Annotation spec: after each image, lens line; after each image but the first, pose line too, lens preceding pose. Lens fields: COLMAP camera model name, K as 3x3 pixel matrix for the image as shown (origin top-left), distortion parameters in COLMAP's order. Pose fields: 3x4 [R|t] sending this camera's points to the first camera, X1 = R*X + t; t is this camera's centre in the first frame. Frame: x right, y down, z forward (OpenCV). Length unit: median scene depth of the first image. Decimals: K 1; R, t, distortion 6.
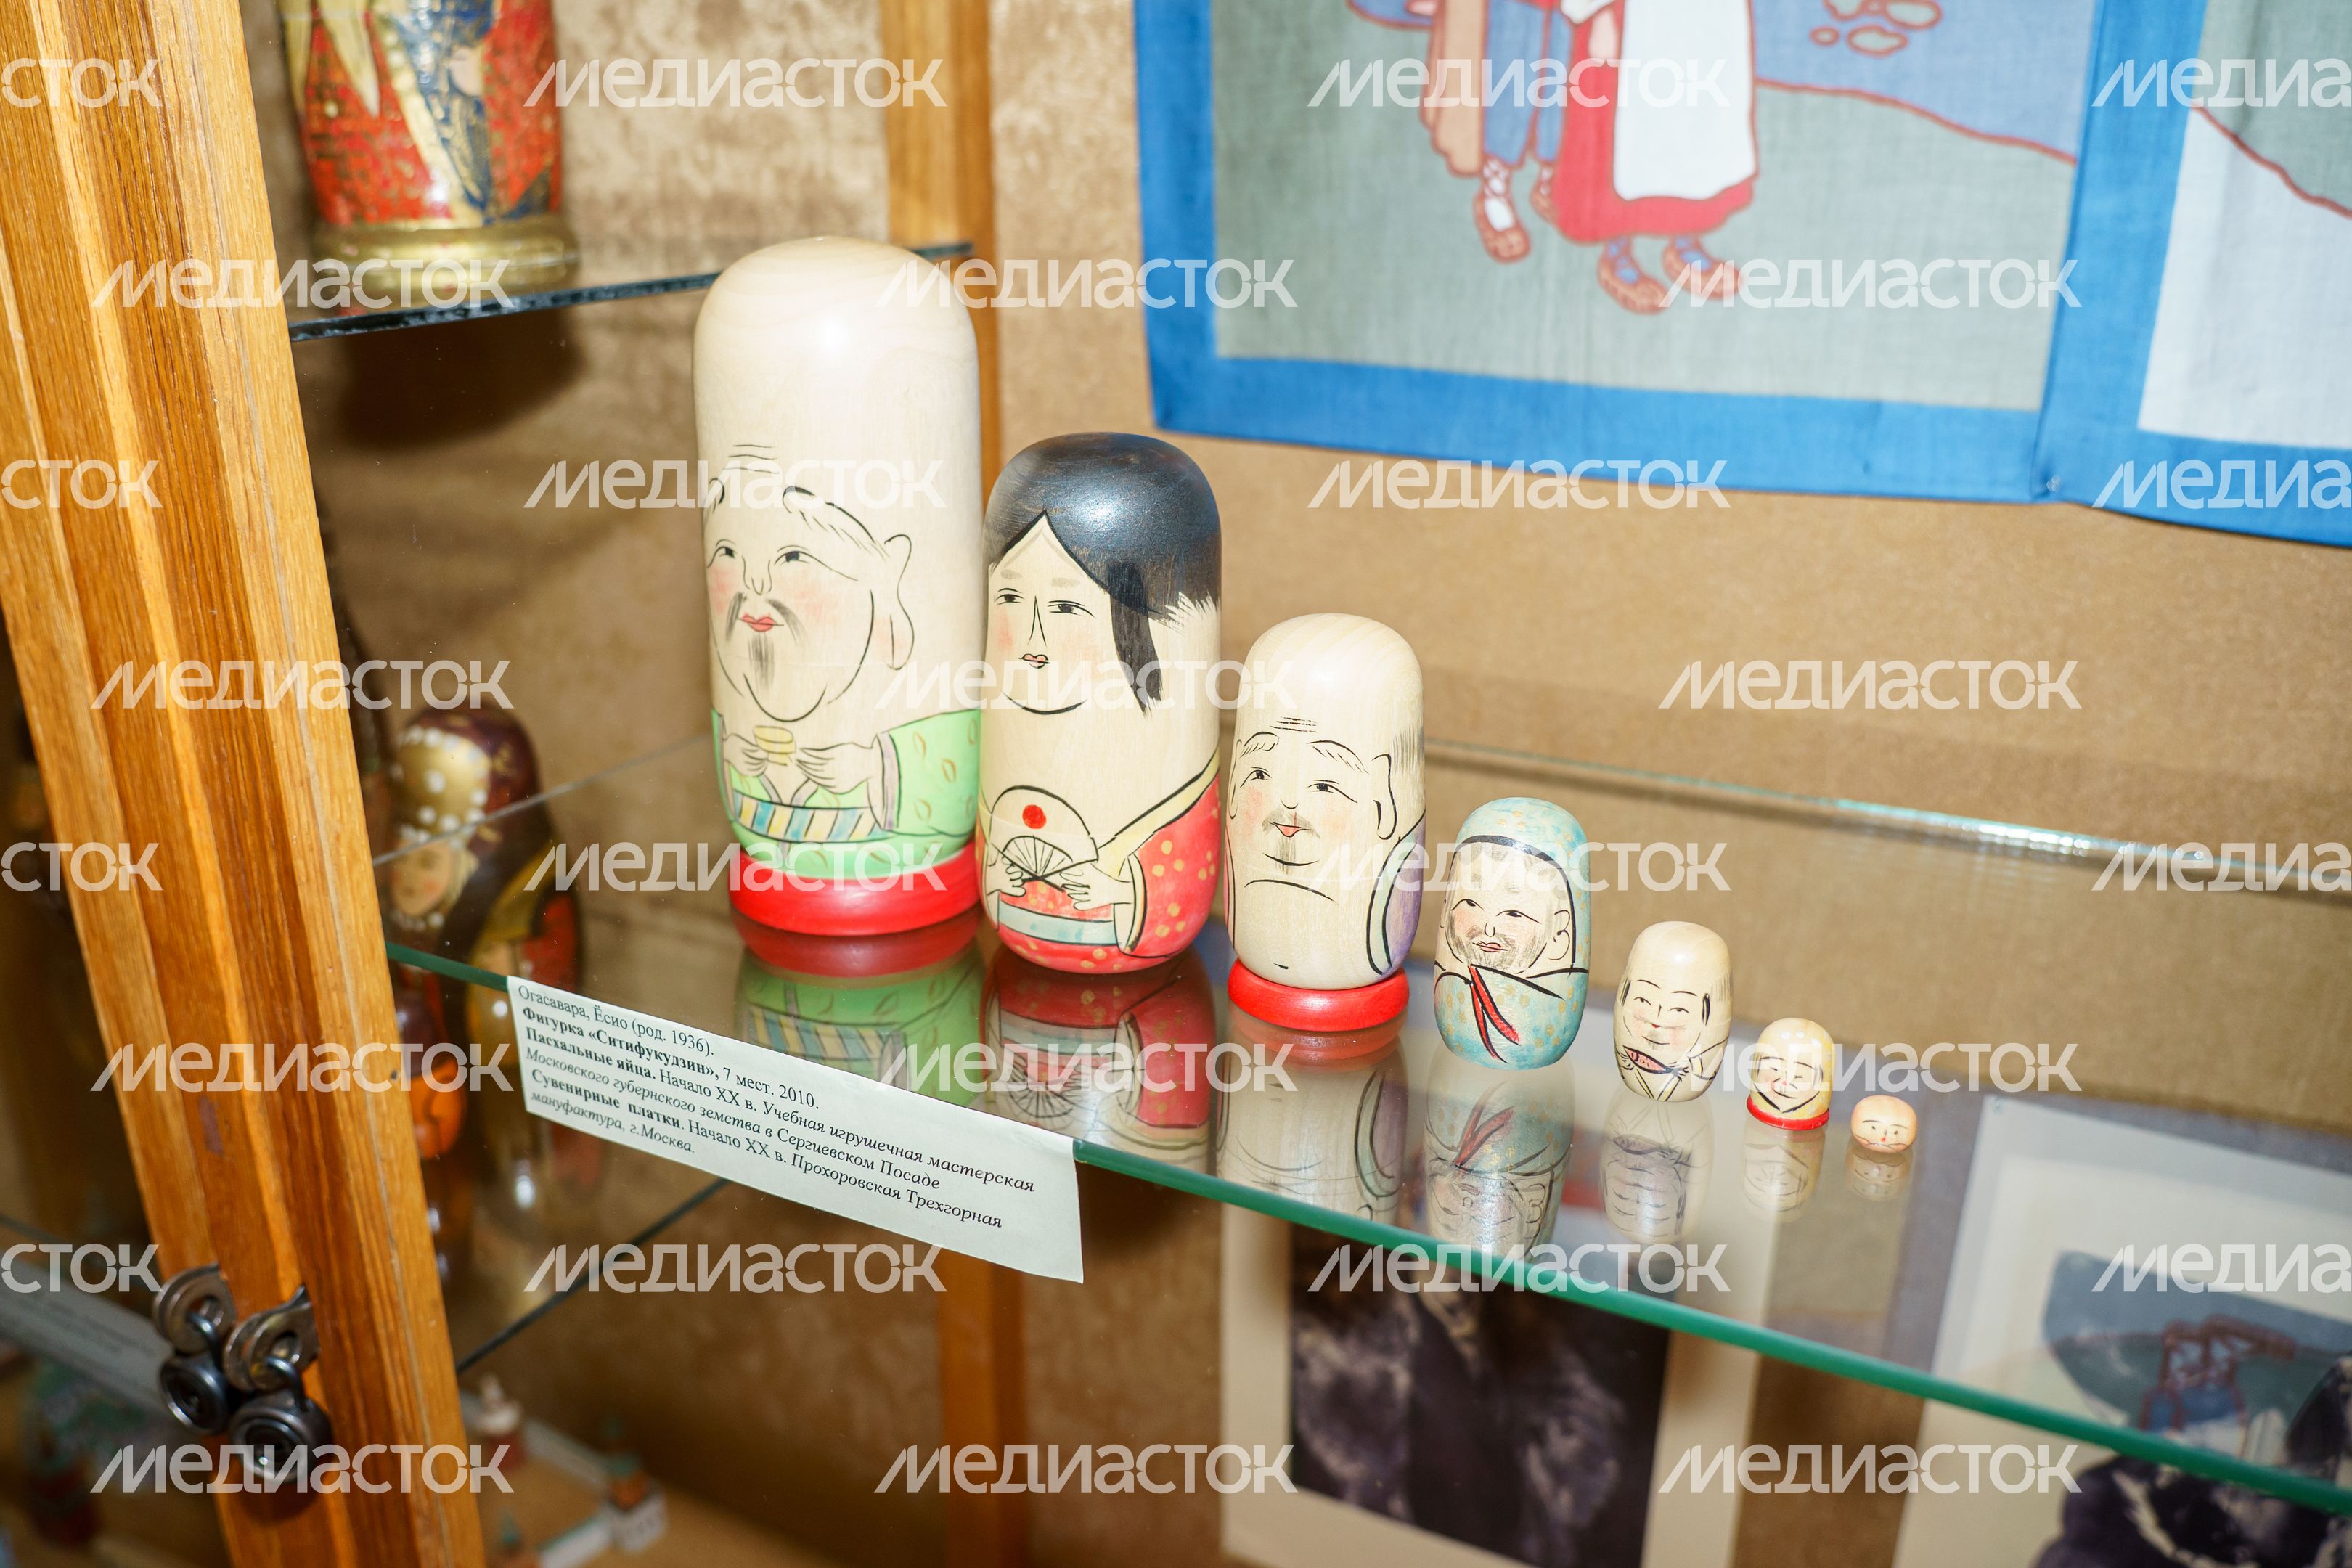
lens RADIAL K [[1568.2, 0, 1176.0], [0, 1568.2, 784.0], [0, 0, 1]] dist [0.000048, 0.000034]
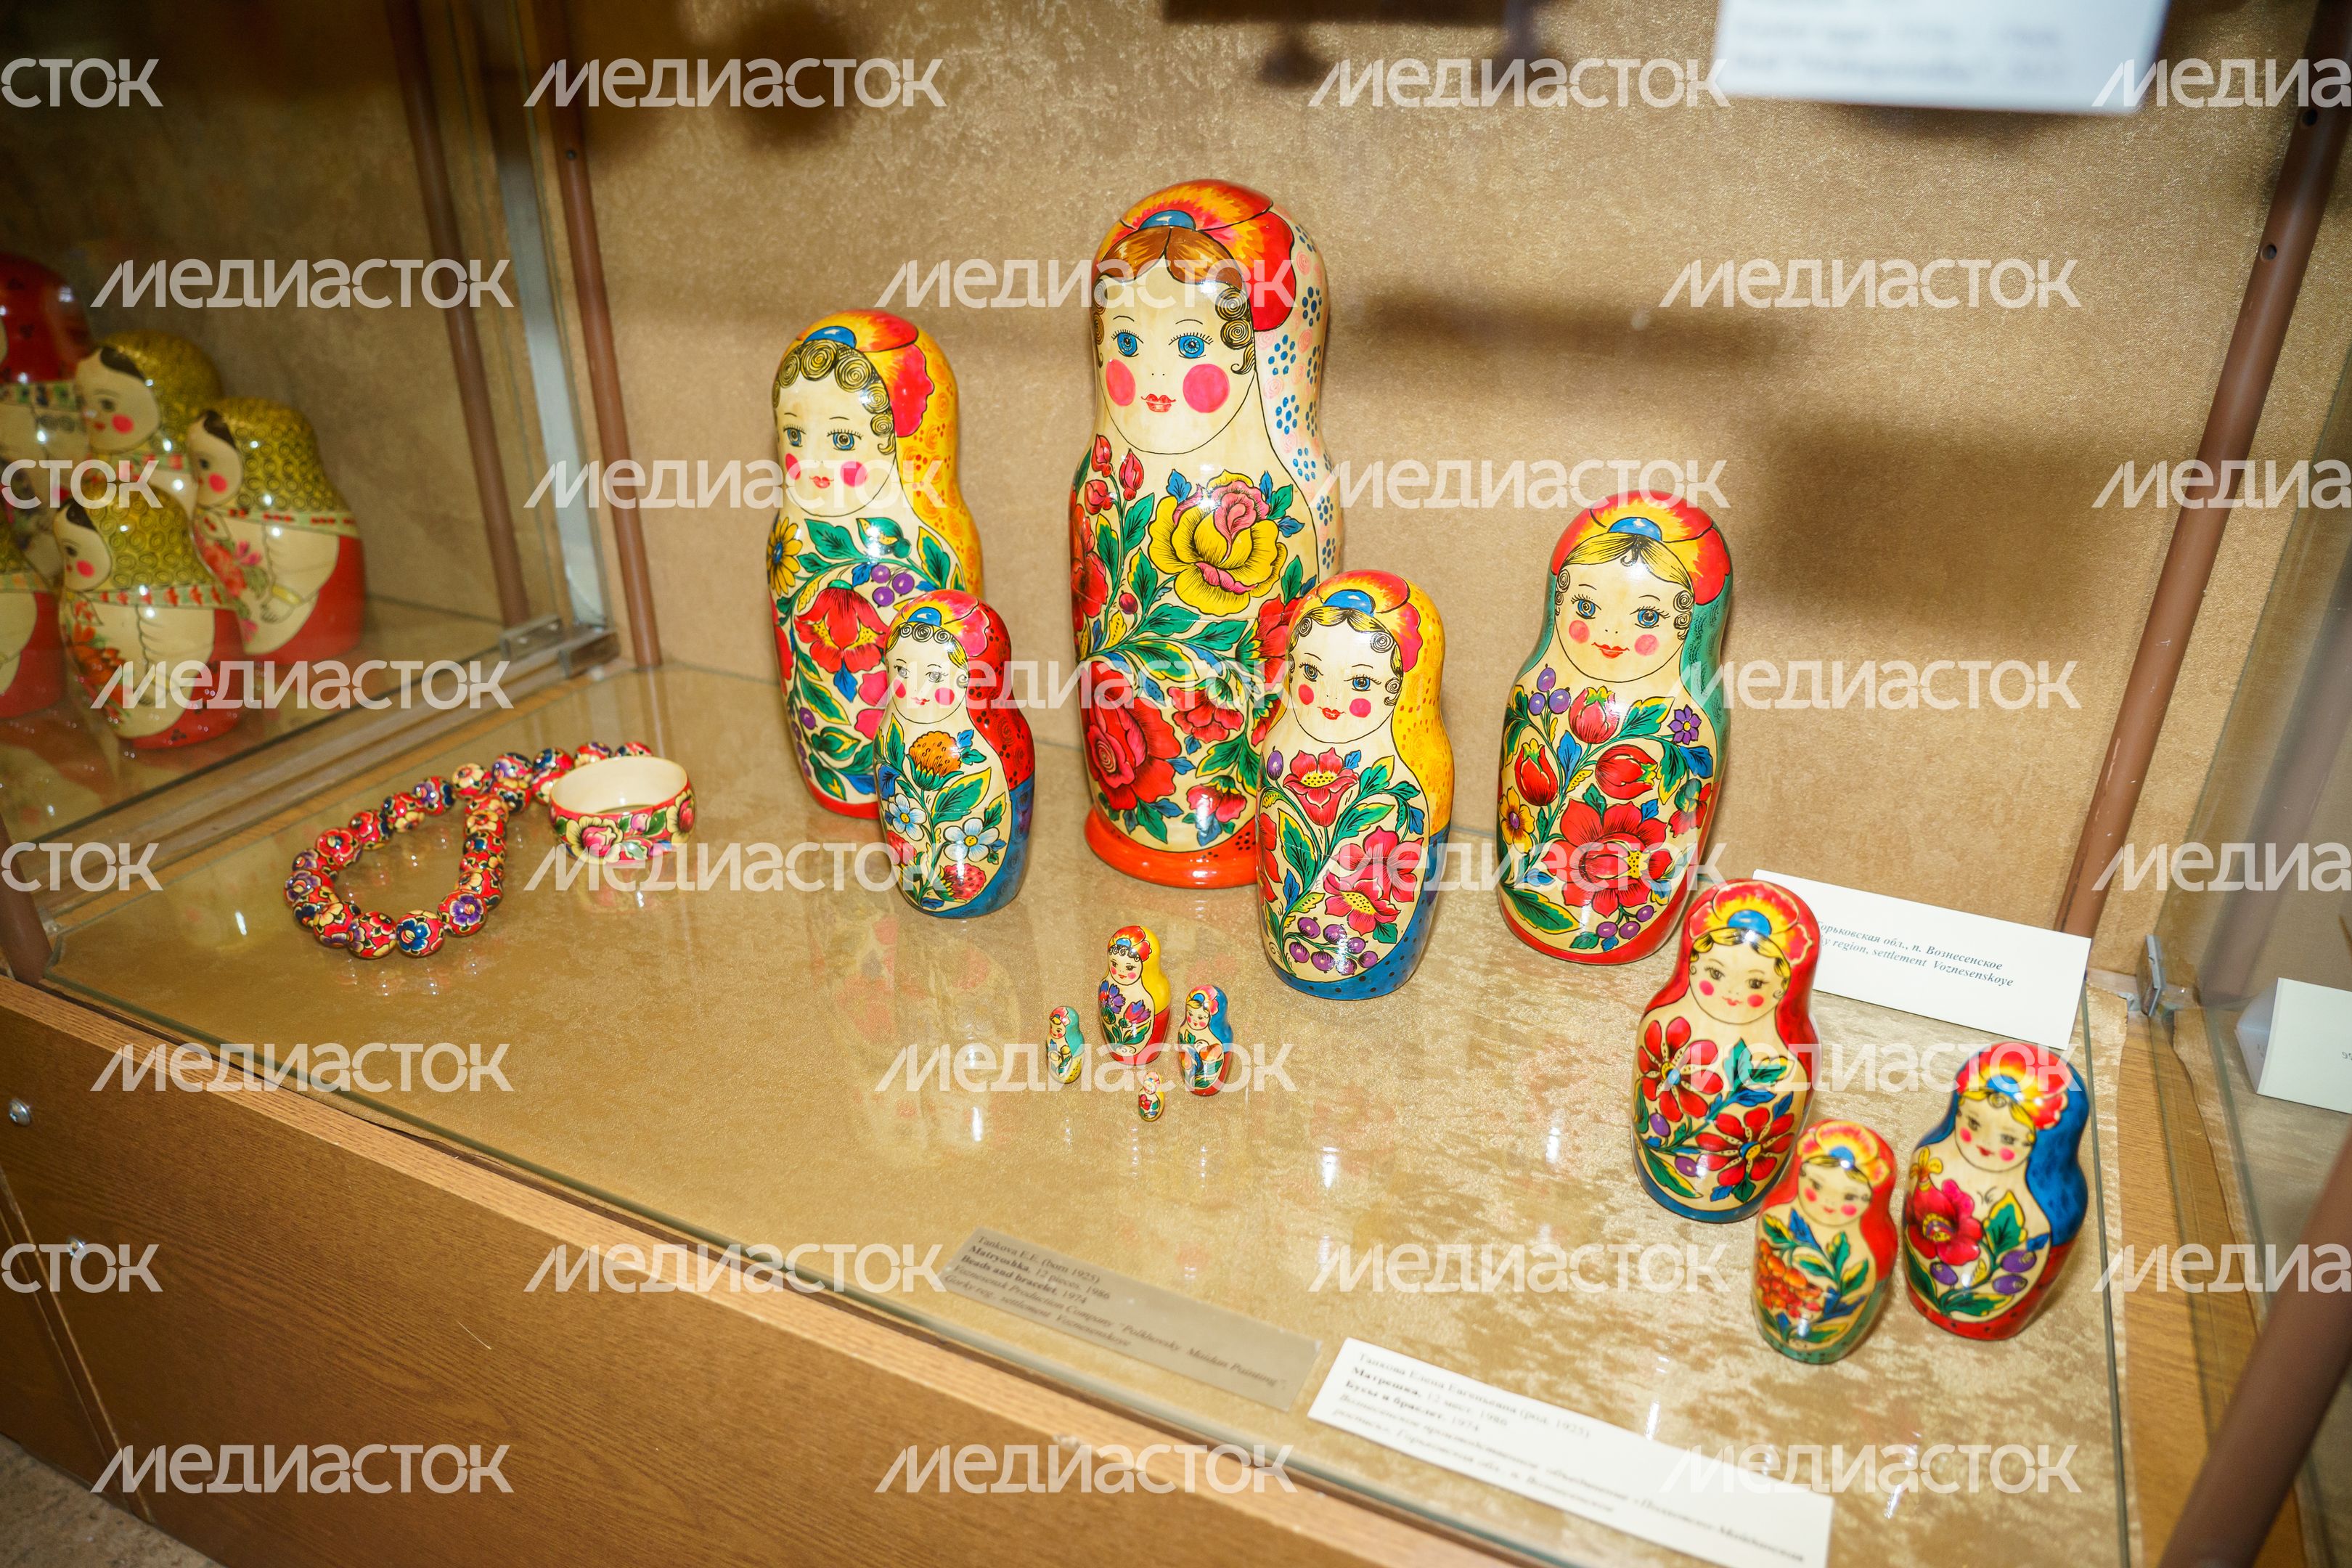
lens RADIAL K [[1568.2, 0, 1176.0], [0, 1568.2, 784.0], [0, 0, 1]] dist [0.000048, 0.000034]
pose [[1.000000, 0.000140, -0.000004, 0.000031], [-0.000140, 1.000000, 0.000679, 0.082456], [0.000004, -0.000679, 1.000000, 0.000019]]
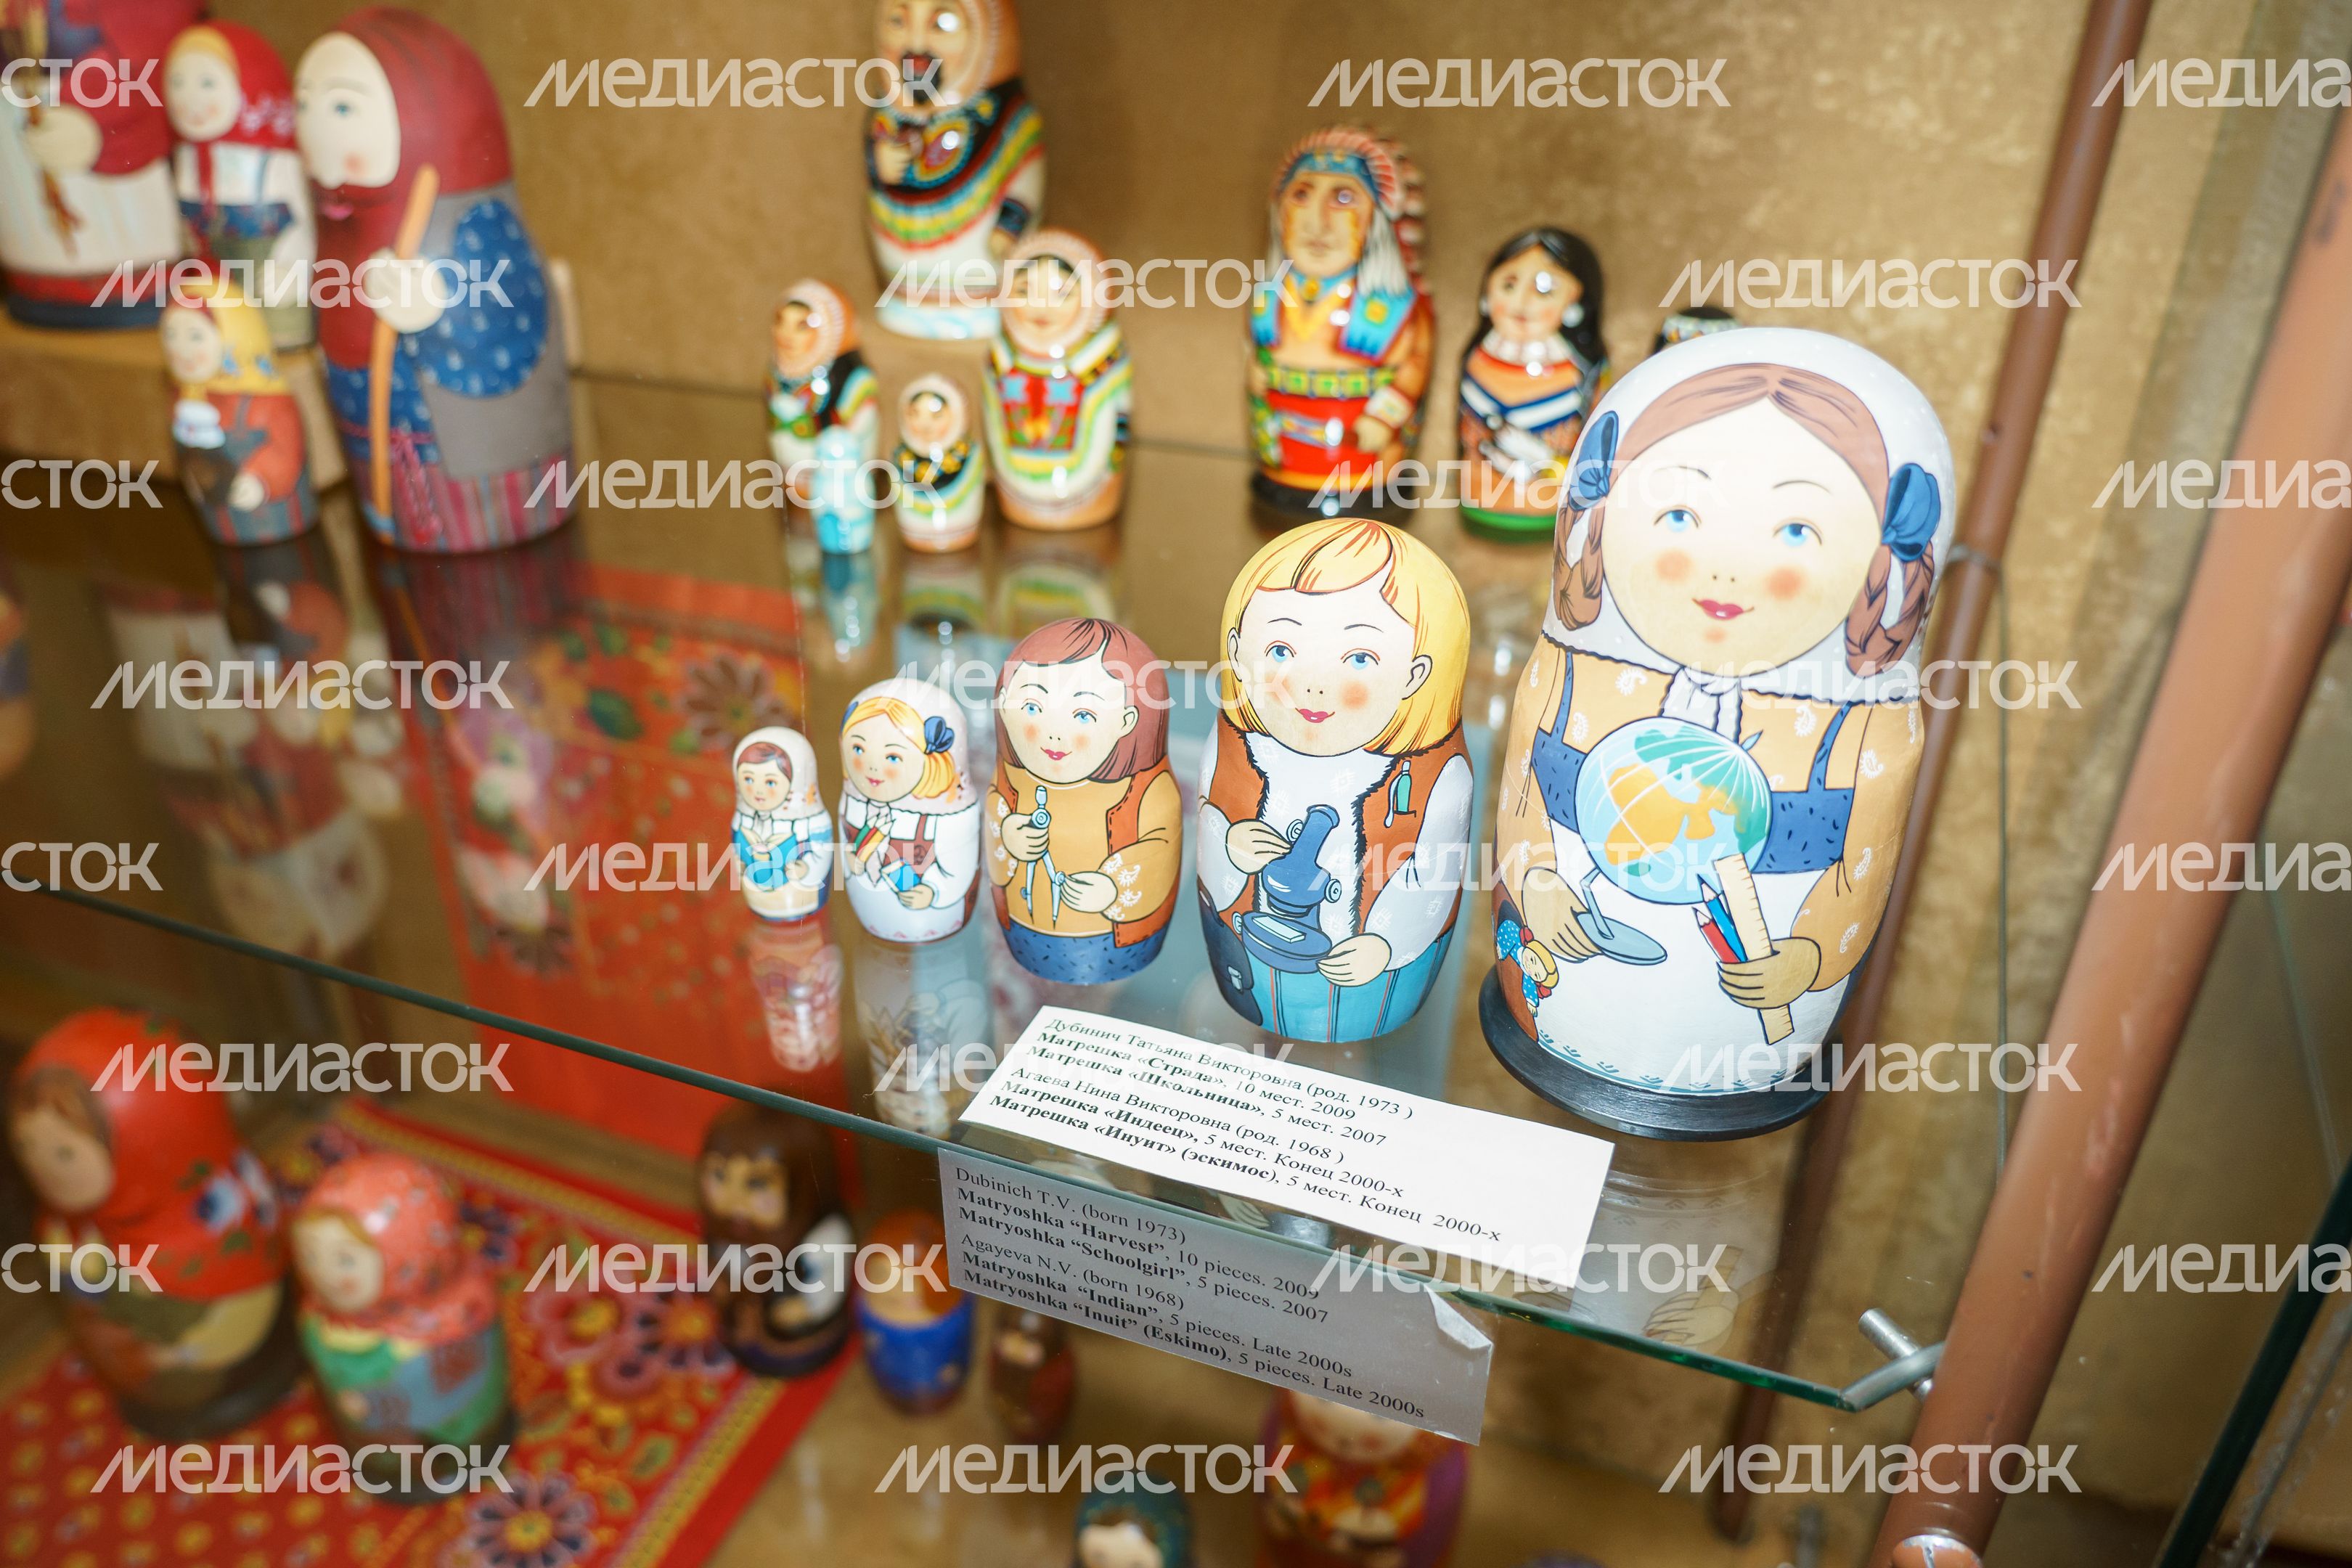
lens RADIAL K [[1568.2, 0, 1176.0], [0, 1568.2, 784.0], [0, 0, 1]] dist [0.000048, 0.000034]
pose [[1.000000, 0.000099, -0.000068, 0.000053], [-0.000099, 1.000000, 0.000258, 0.255233], [0.000068, -0.000258, 1.000000, -0.000070]]
